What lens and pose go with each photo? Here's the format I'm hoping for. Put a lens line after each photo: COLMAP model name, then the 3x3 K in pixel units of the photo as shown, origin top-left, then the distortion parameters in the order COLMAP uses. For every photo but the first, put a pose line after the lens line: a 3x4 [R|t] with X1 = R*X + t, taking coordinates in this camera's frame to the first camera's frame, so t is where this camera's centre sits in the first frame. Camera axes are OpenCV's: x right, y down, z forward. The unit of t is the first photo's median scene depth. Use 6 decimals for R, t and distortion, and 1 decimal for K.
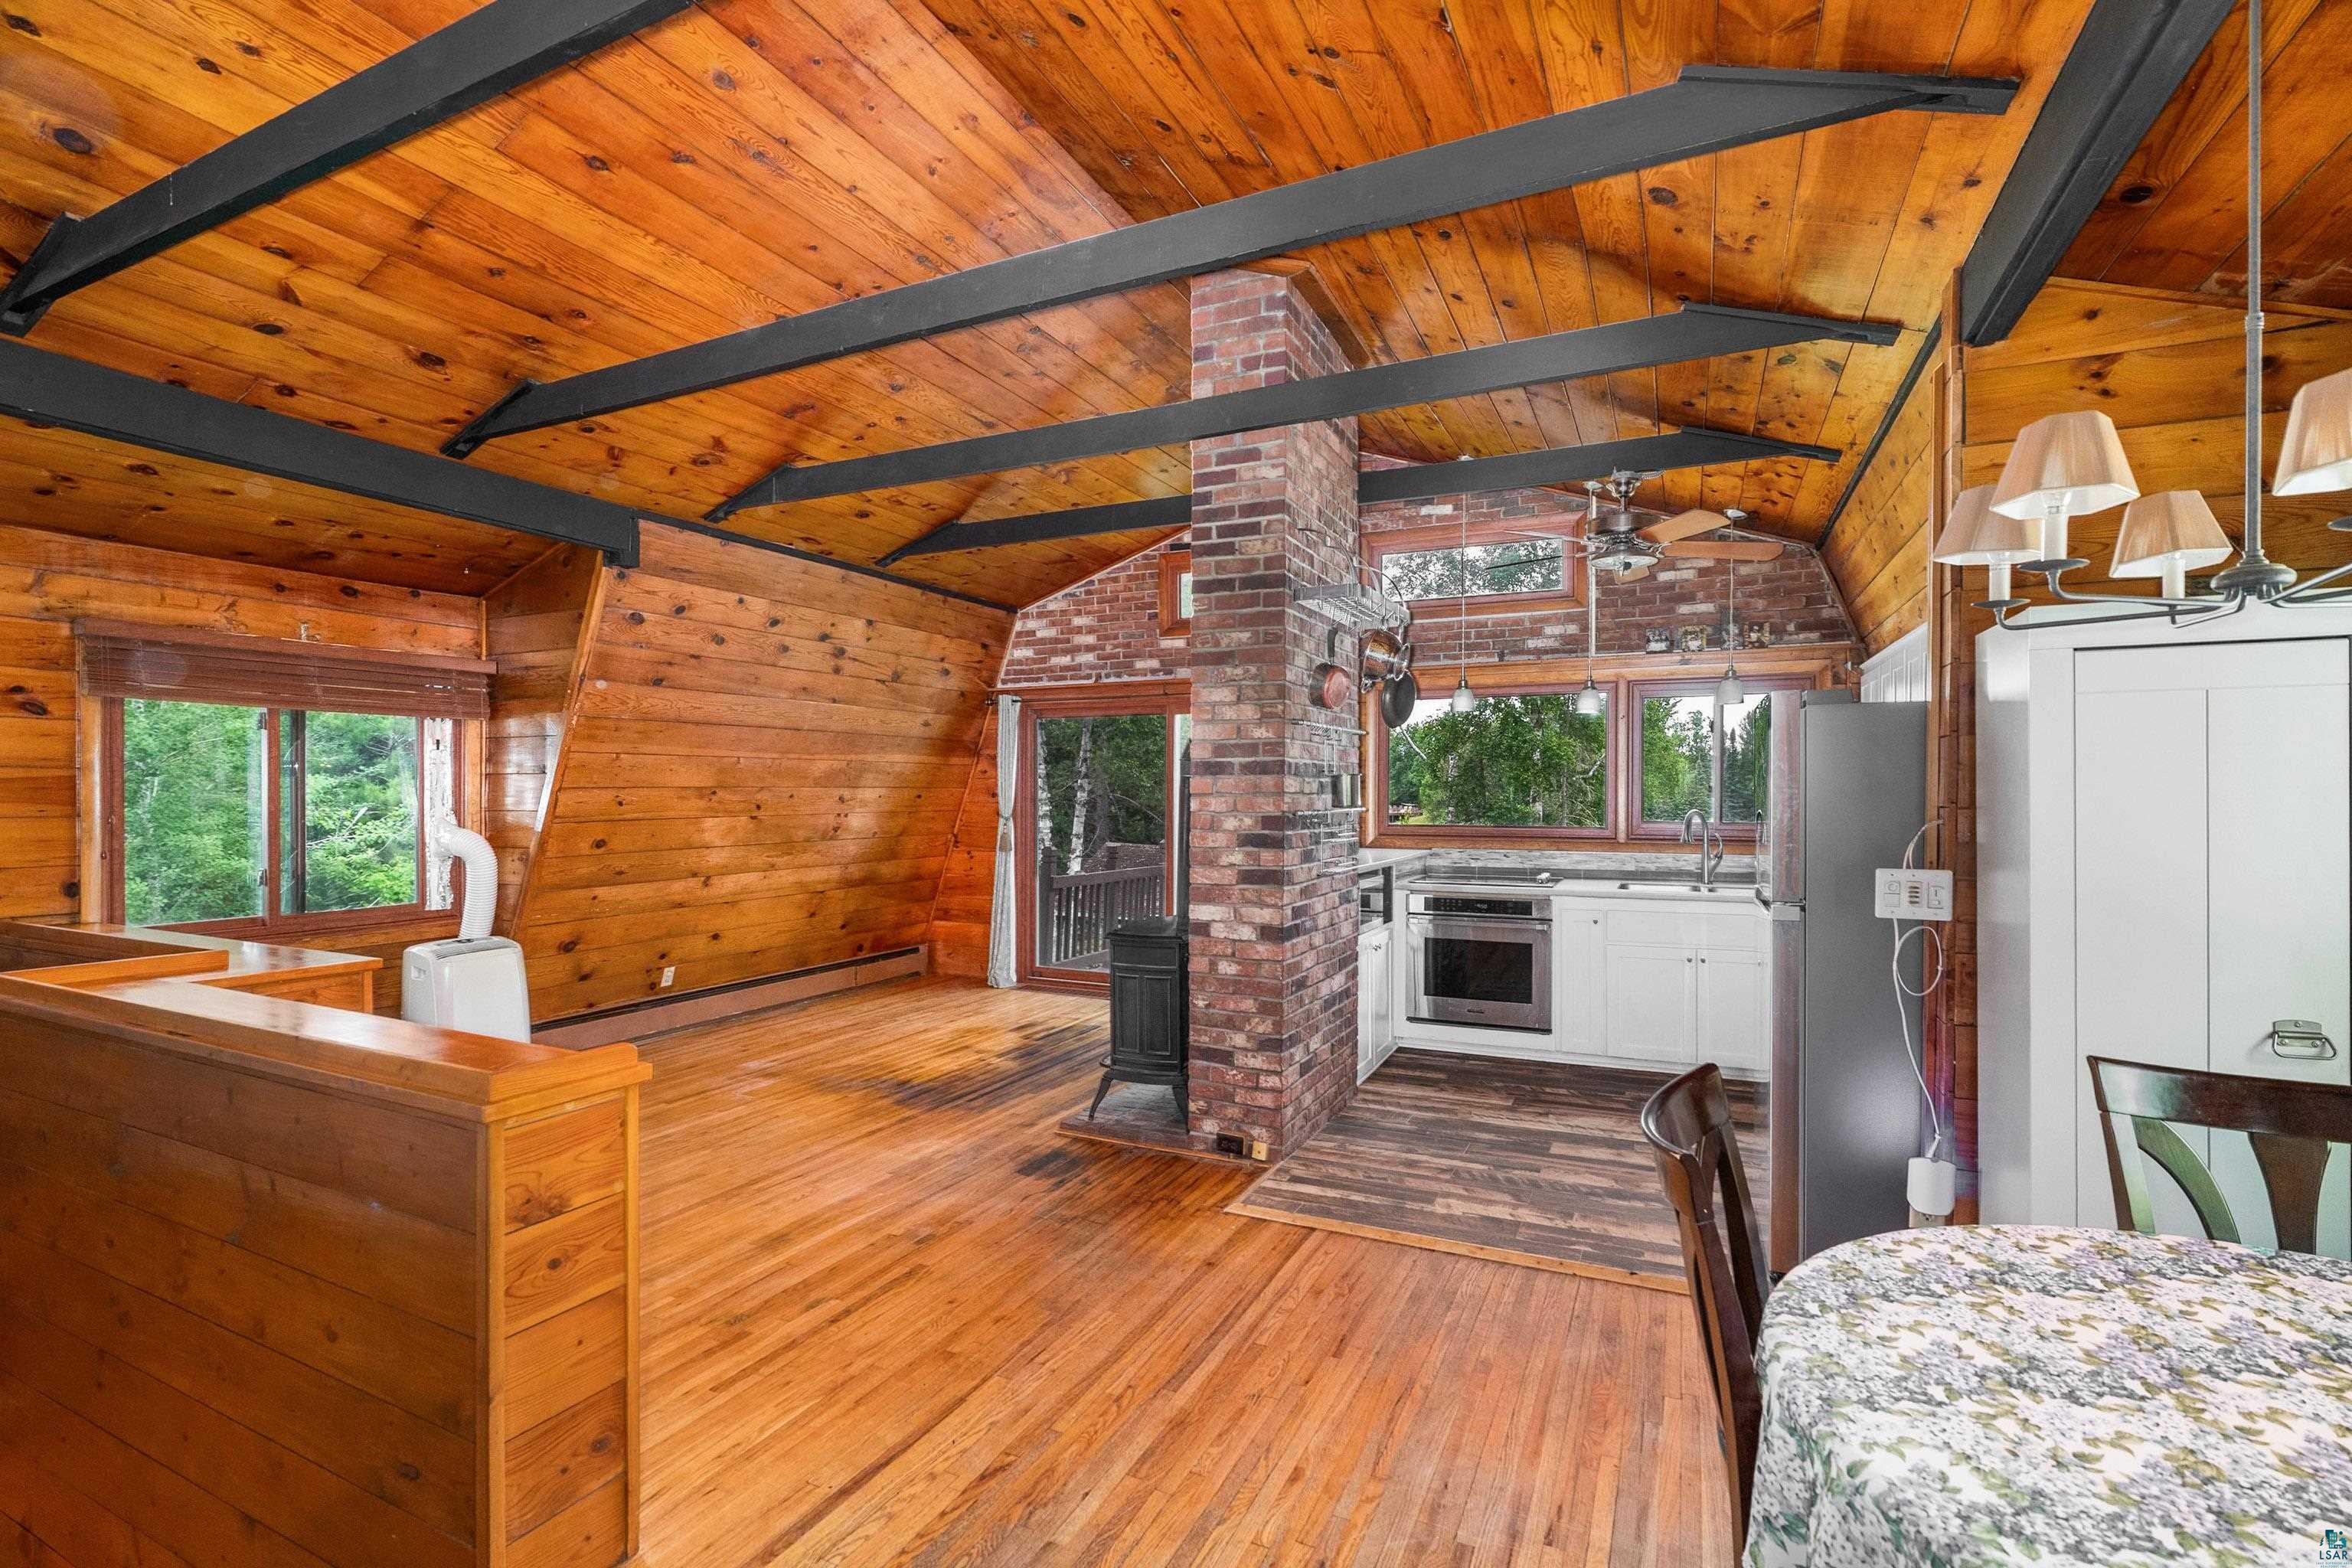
lens RADIAL K [[1059.8, 0, 1176.1], [0, 1059.8, 789.2], [0, 0, 1]] dist [-0.008747, 0.001728]
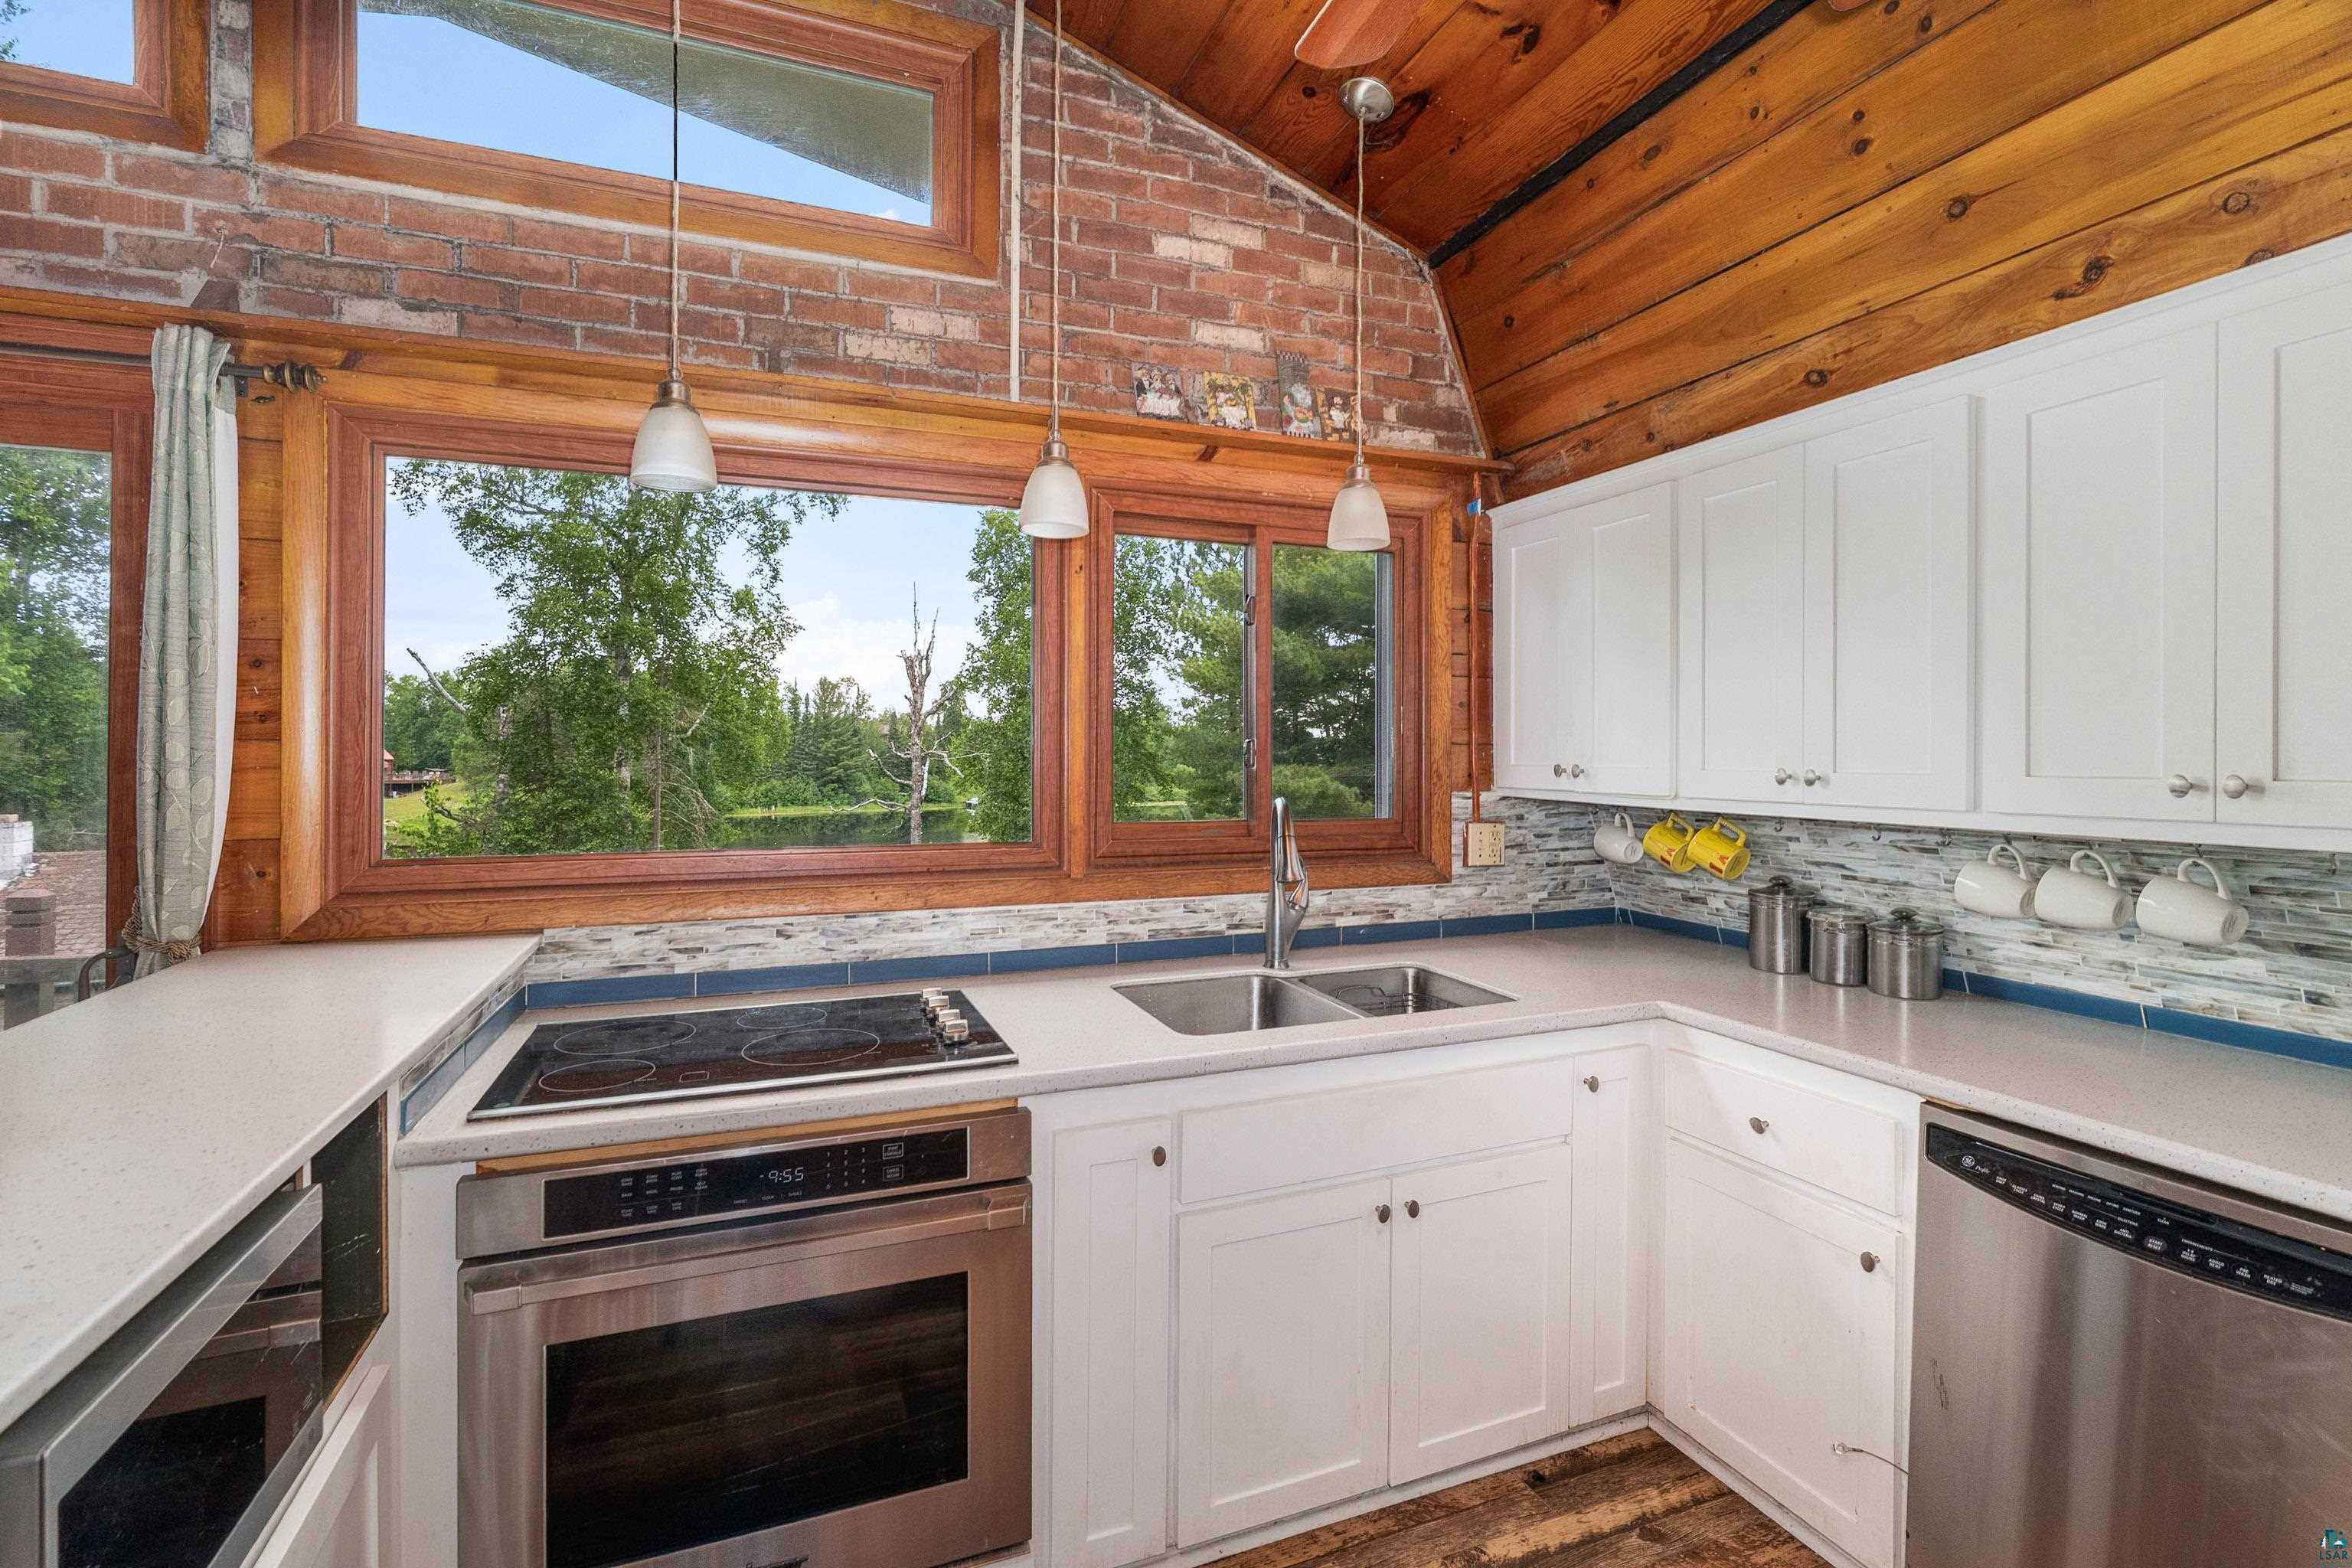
lens RADIAL K [[1059.8, 0, 1174.9], [0, 1059.8, 753.9], [0, 0, 1]] dist [-0.008747, 0.001728]
pose [[0.676980, -0.001001, 0.736000, 0.144826], [-0.000513, 0.999998, 0.001833, 0.001799], [-0.736001, -0.001618, 0.676979, 0.685765]]
